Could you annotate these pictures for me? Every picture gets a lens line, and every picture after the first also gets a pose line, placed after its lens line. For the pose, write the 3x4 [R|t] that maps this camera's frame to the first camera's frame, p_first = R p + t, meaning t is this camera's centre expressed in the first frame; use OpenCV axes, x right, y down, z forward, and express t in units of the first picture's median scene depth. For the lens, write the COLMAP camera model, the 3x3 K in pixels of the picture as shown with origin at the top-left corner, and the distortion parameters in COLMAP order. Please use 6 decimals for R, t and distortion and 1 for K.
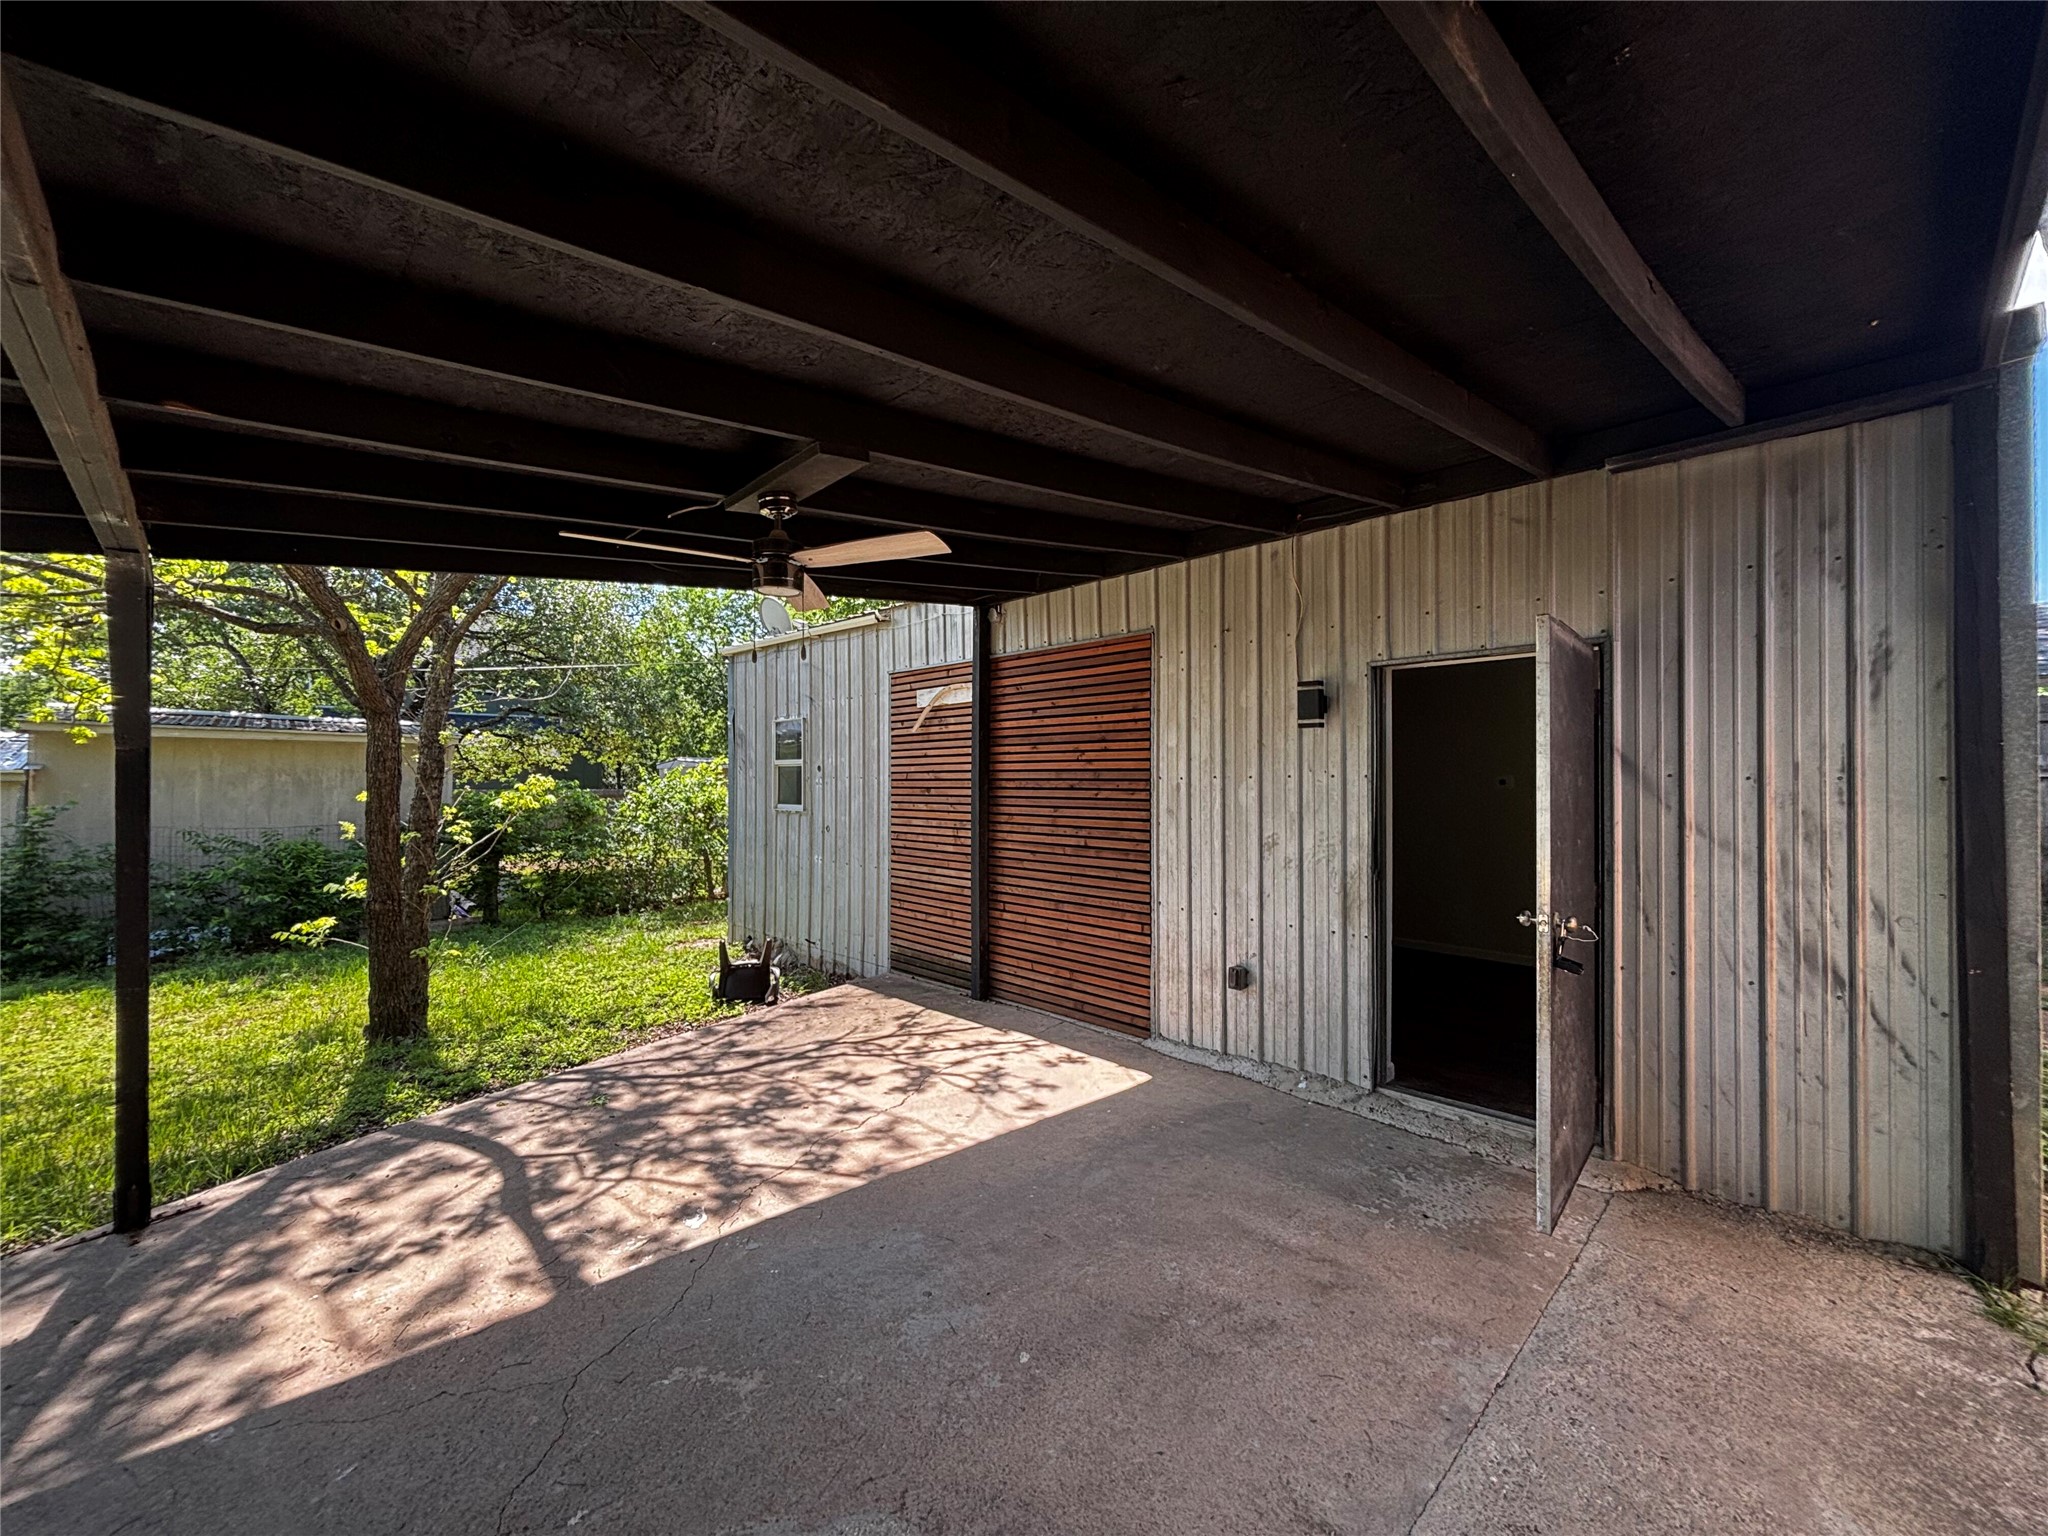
lens RADIAL K [[824.2, 0, 1025.7], [0, 824.2, 768.7], [0, 0, 1]] dist [0.000708, -0.000596]
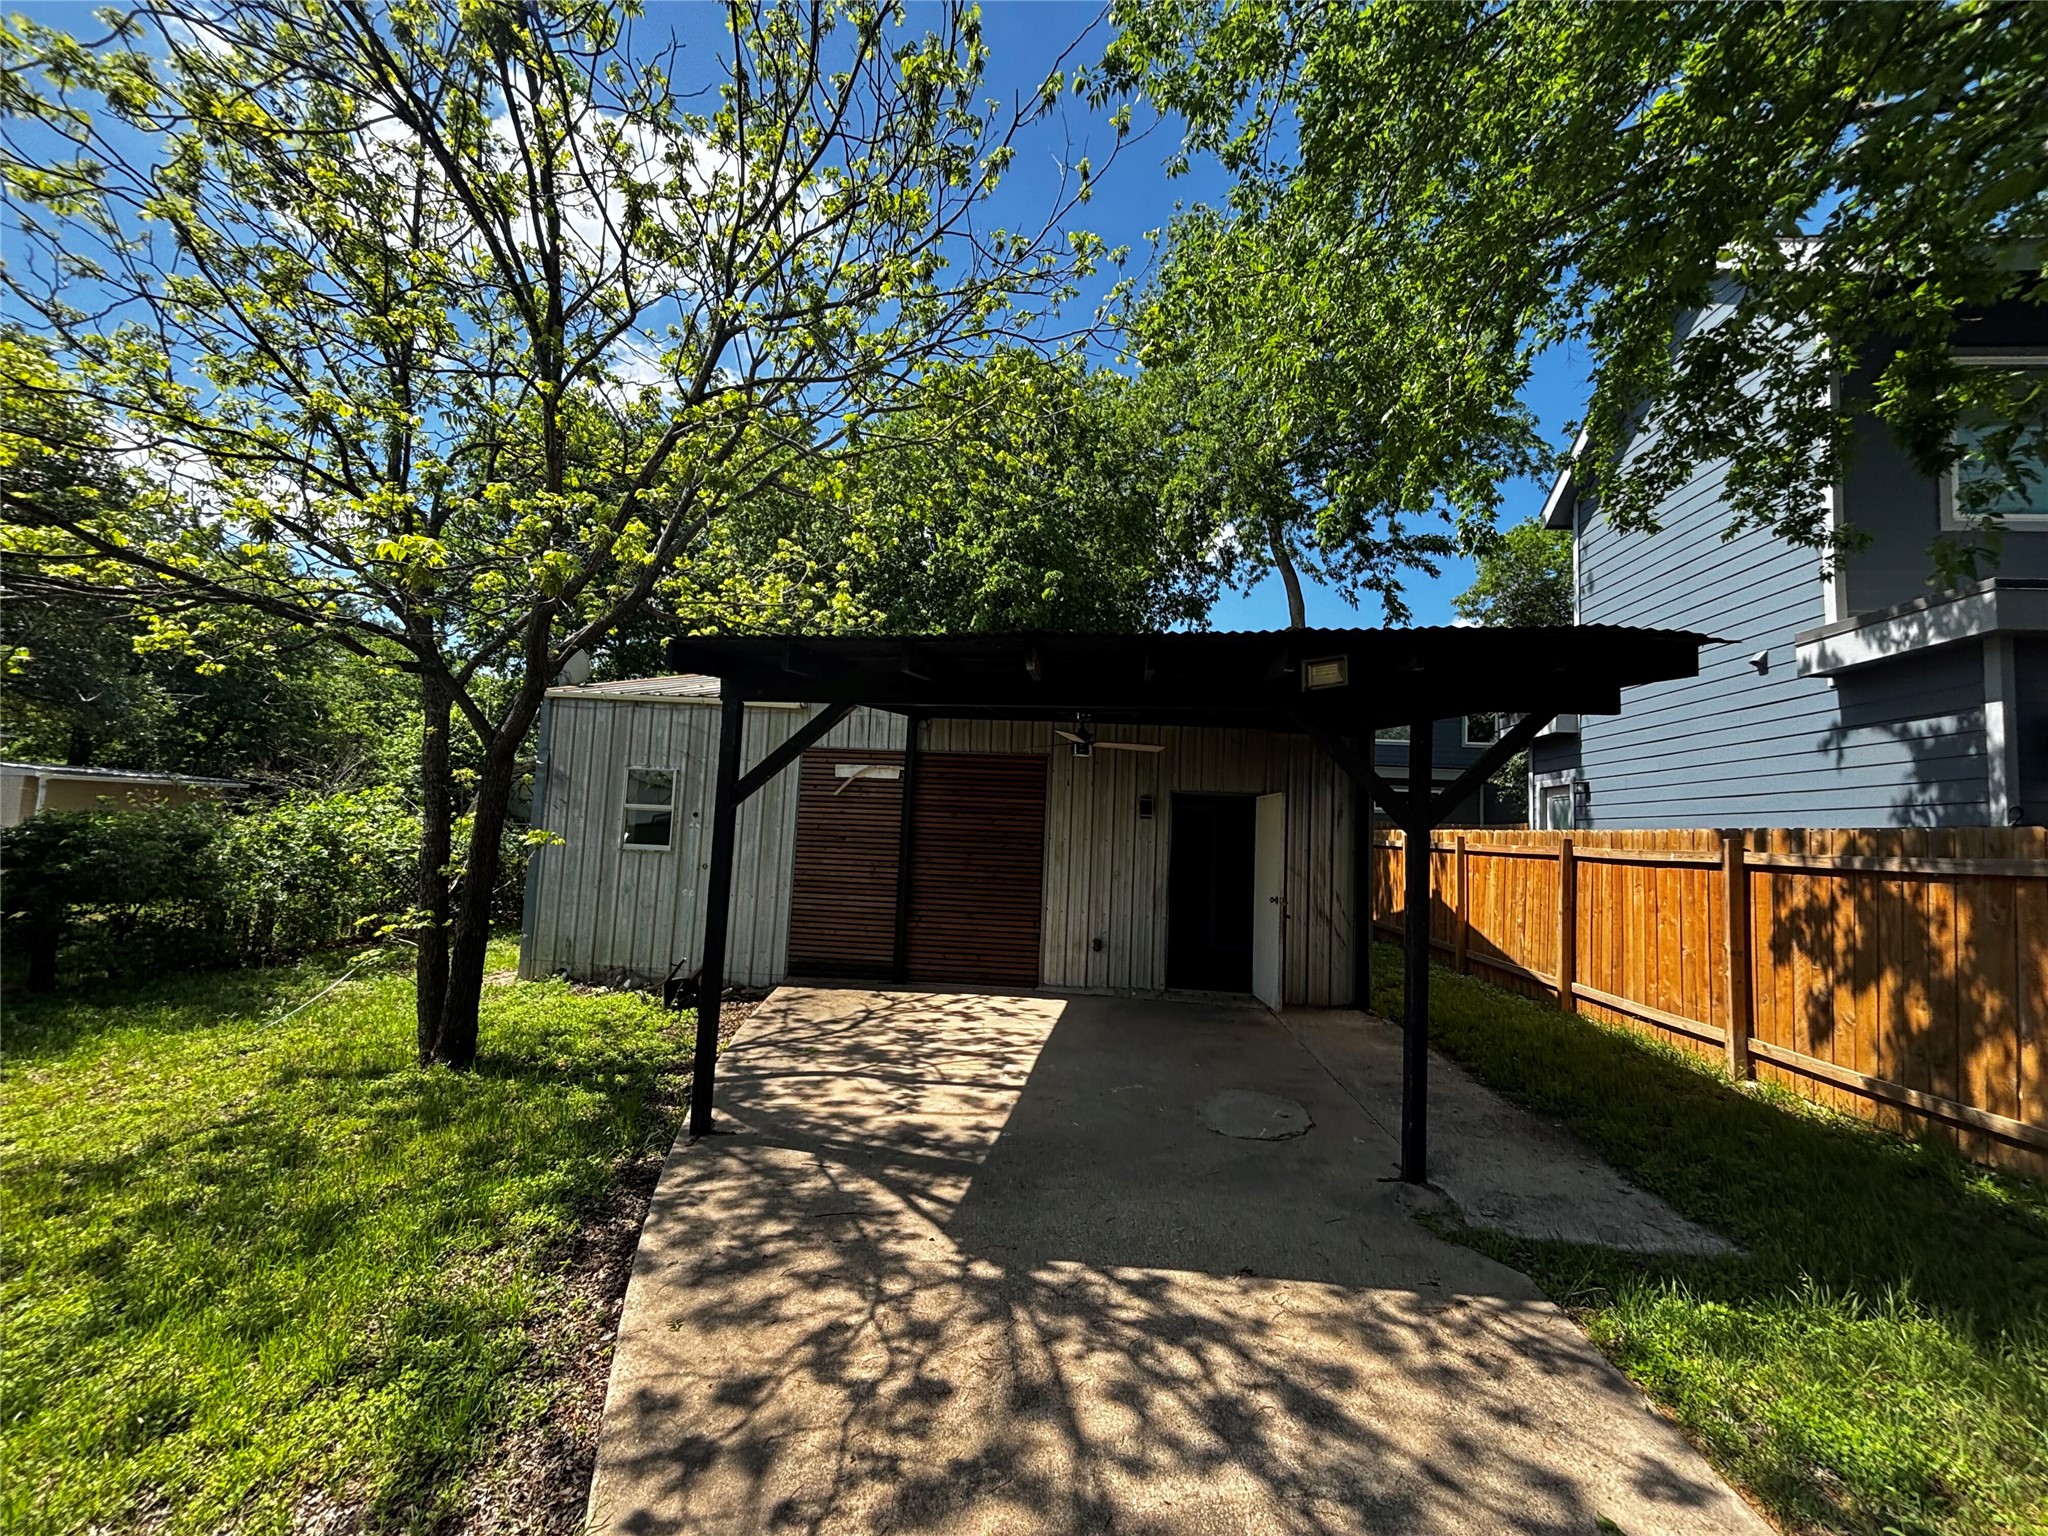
lens RADIAL K [[824.2, 0, 1023.8], [0, 824.2, 770.6], [0, 0, 1]] dist [0.000708, -0.000596]
pose [[0.756969, 0.083411, 0.648106, -1.506982], [-0.052600, 0.996379, -0.066798, -0.018881], [-0.651331, 0.016474, 0.758615, -0.456806]]
